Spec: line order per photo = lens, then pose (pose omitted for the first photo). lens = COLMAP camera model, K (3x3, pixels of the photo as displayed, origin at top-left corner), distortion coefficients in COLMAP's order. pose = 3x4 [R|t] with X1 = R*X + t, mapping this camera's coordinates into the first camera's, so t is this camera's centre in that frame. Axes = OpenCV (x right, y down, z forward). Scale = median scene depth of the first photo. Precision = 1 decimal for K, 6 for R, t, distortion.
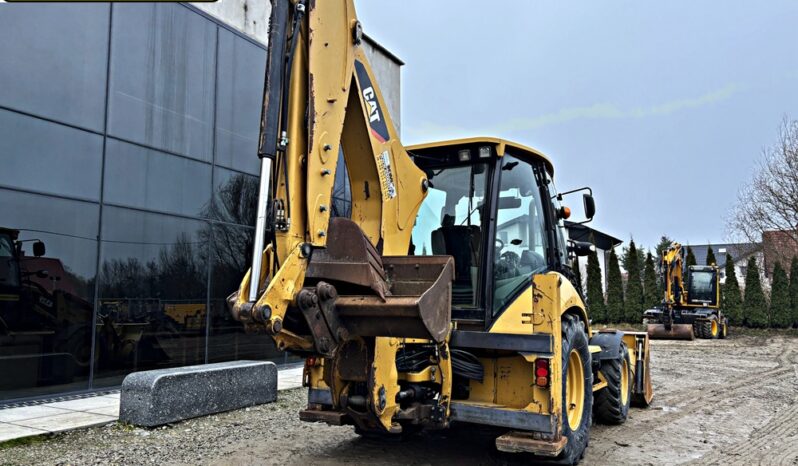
lens RADIAL K [[599.4, 0, 397.6], [0, 599.4, 237.5], [0, 0, 1]] dist [0.056826, -0.065045]
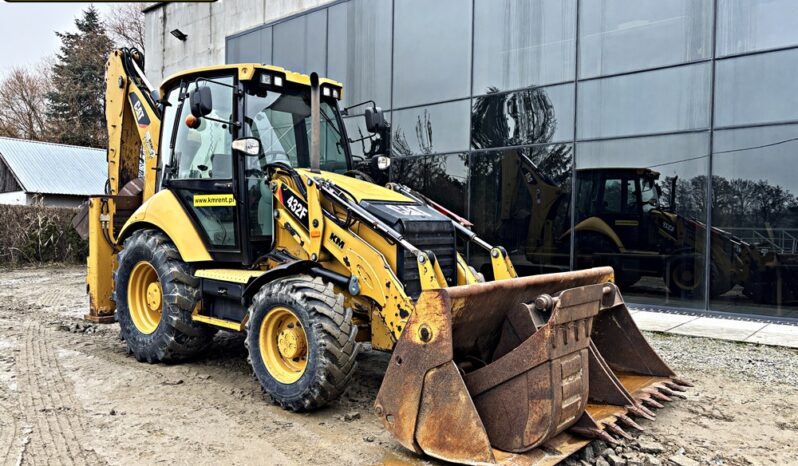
lens RADIAL K [[599.1, 0, 407.4], [0, 599.1, 237.9], [0, 0, 1]] dist [0.055421, -0.059346]
pose [[-0.180529, 0.010907, -0.983509, 1.319105], [0.098504, 0.995112, -0.007046, 0.205294], [0.978625, -0.098152, -0.180721, 1.727499]]
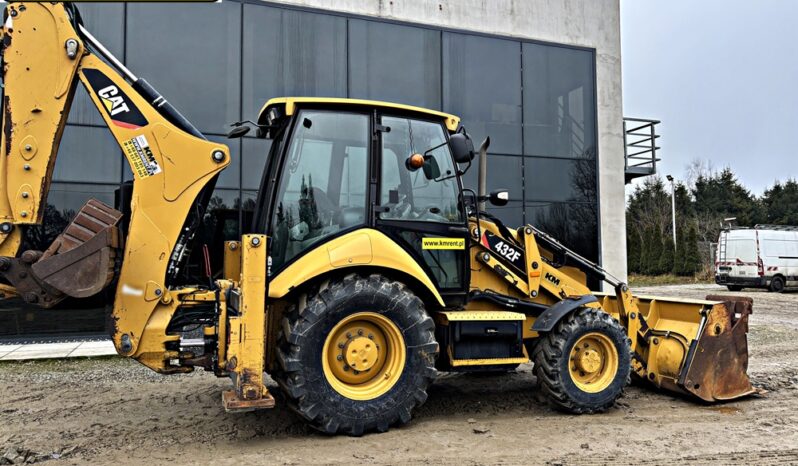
lens RADIAL K [[601.7, 0, 396.1], [0, 601.7, 228.6], [0, 0, 1]] dist [0.053585, -0.065187]
pose [[0.756320, -0.046877, -0.652521, 0.970047], [0.079620, 0.996611, 0.020690, 0.044728], [0.649339, -0.067602, 0.757488, 0.362141]]
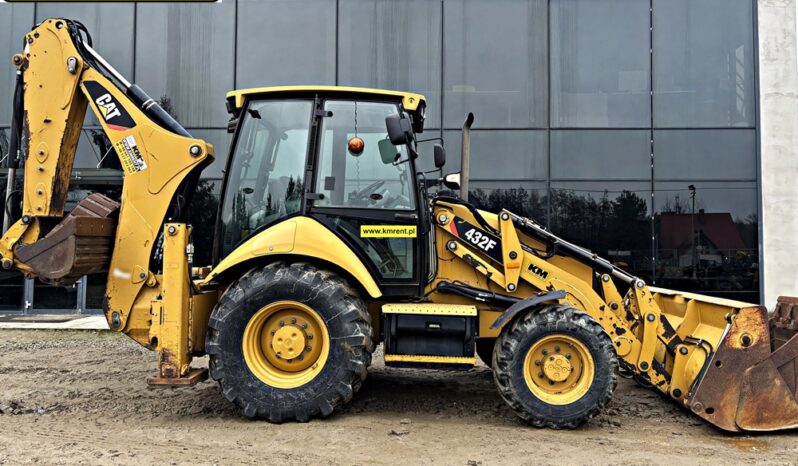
lens RADIAL K [[599.1, 0, 395.8], [0, 599.1, 227.9], [0, 0, 1]] dist [0.054042, -0.063268]
pose [[0.463955, -0.036631, -0.885101, 1.226017], [0.094794, 0.995461, 0.008491, 0.086532], [0.880772, -0.087842, 0.465321, 0.764166]]
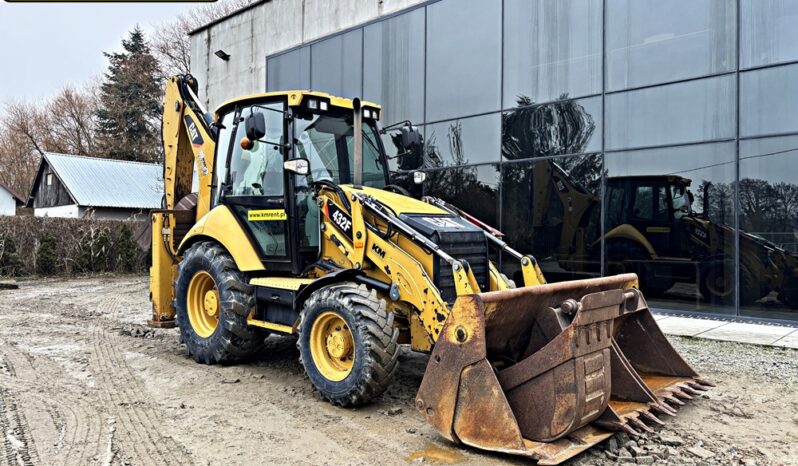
lens RADIAL K [[599.0, 0, 407.4], [0, 599.0, 228.5], [0, 0, 1]] dist [0.060693, -0.072580]
pose [[-0.233351, -0.014445, -0.972285, 1.403565], [0.106222, 0.993527, -0.040254, 0.200680], [0.966573, -0.112672, -0.230306, 1.738092]]
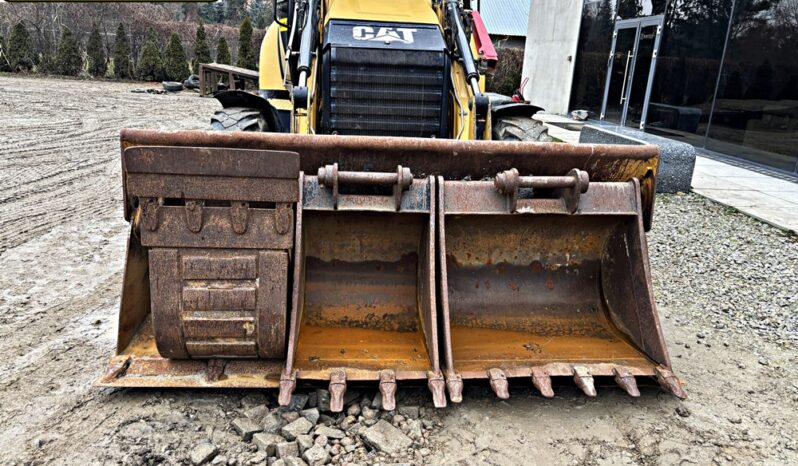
lens RADIAL K [[599.6, 0, 396.3], [0, 599.6, 233.0], [0, 0, 1]] dist [0.055661, -0.063489]
pose [[-0.827444, 0.111088, -0.550451, 0.777863], [0.007983, 0.982465, 0.186274, 0.253025], [0.561492, 0.149737, -0.813822, 2.183686]]
